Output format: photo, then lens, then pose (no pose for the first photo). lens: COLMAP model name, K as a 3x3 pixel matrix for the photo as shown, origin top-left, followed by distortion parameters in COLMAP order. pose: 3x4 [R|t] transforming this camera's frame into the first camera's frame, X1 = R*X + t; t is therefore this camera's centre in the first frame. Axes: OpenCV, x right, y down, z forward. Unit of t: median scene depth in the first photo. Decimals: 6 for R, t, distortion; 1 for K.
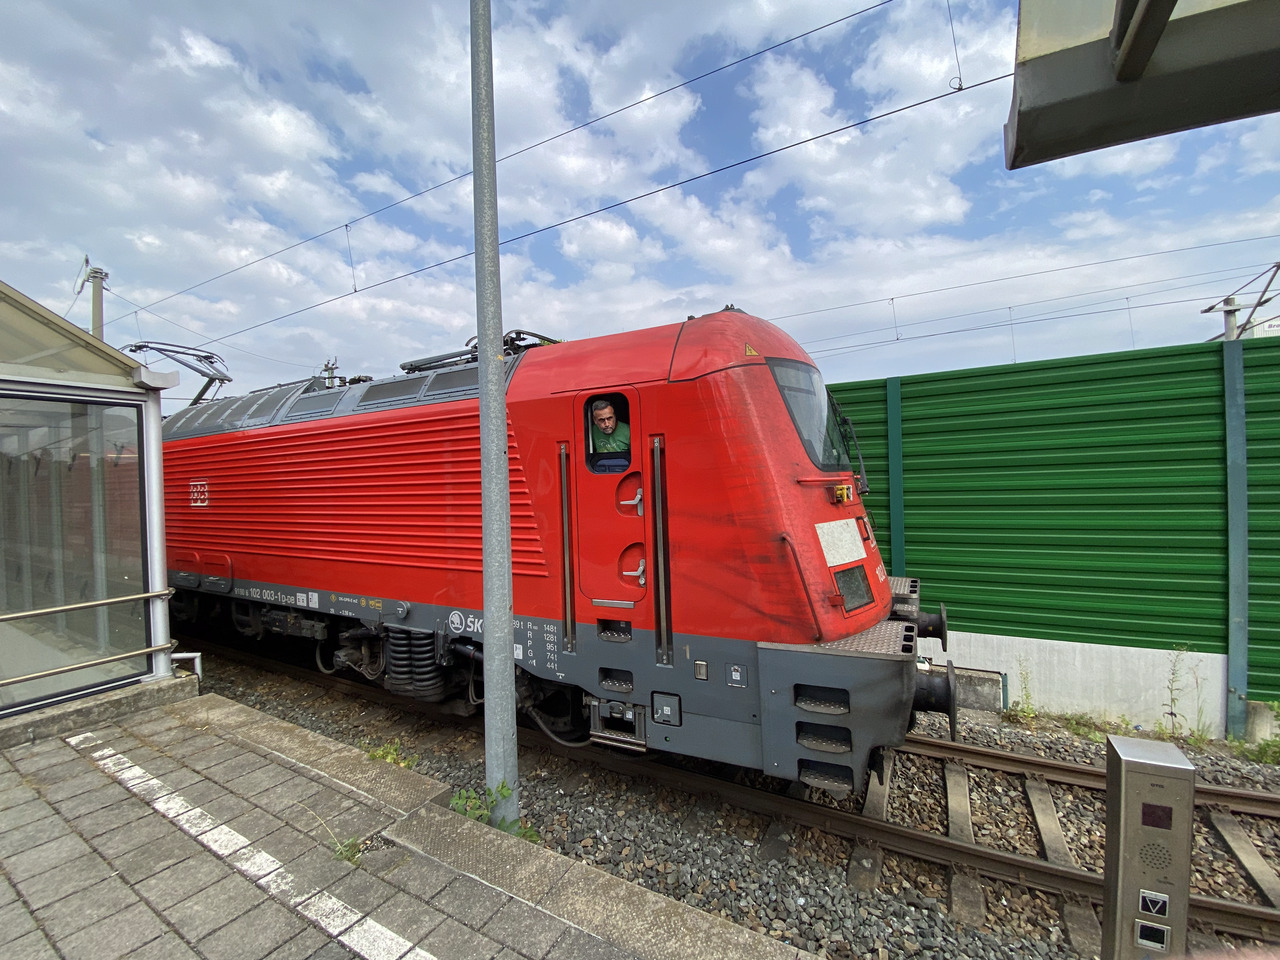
lens RADIAL K [[518.8, 0, 635.8], [0, 518.8, 488.9], [0, 0, 1]] dist [0.016001, -0.015920]
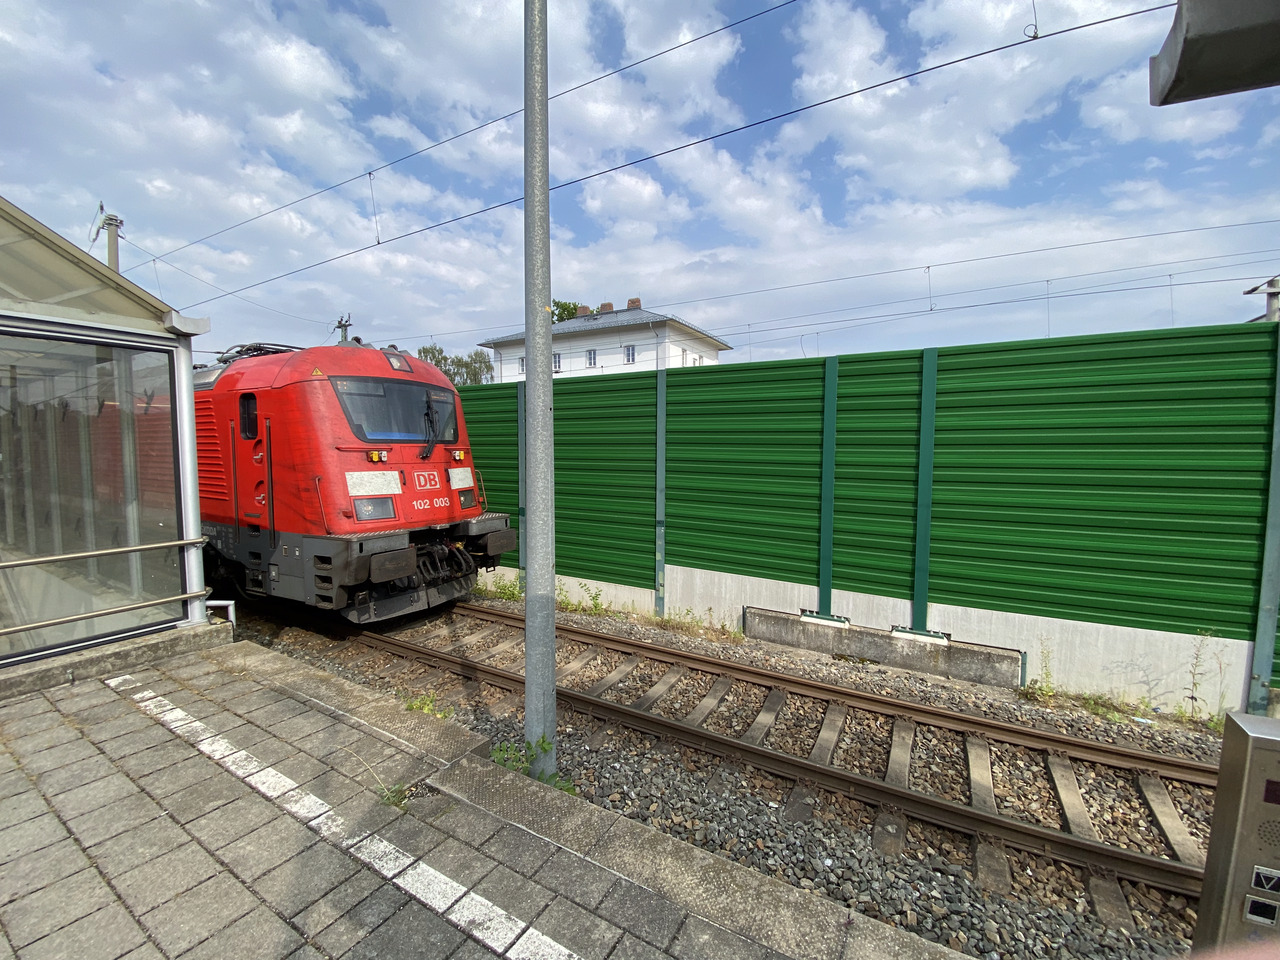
lens RADIAL K [[510.9, 0, 617.1], [0, 510.9, 494.2], [0, 0, 1]] dist [0.016926, -0.014586]
pose [[0.999304, 0.034675, -0.013743, -0.099793], [-0.033710, 0.997308, 0.065114, 0.021334], [0.015964, -0.064605, 0.997783, 0.035324]]
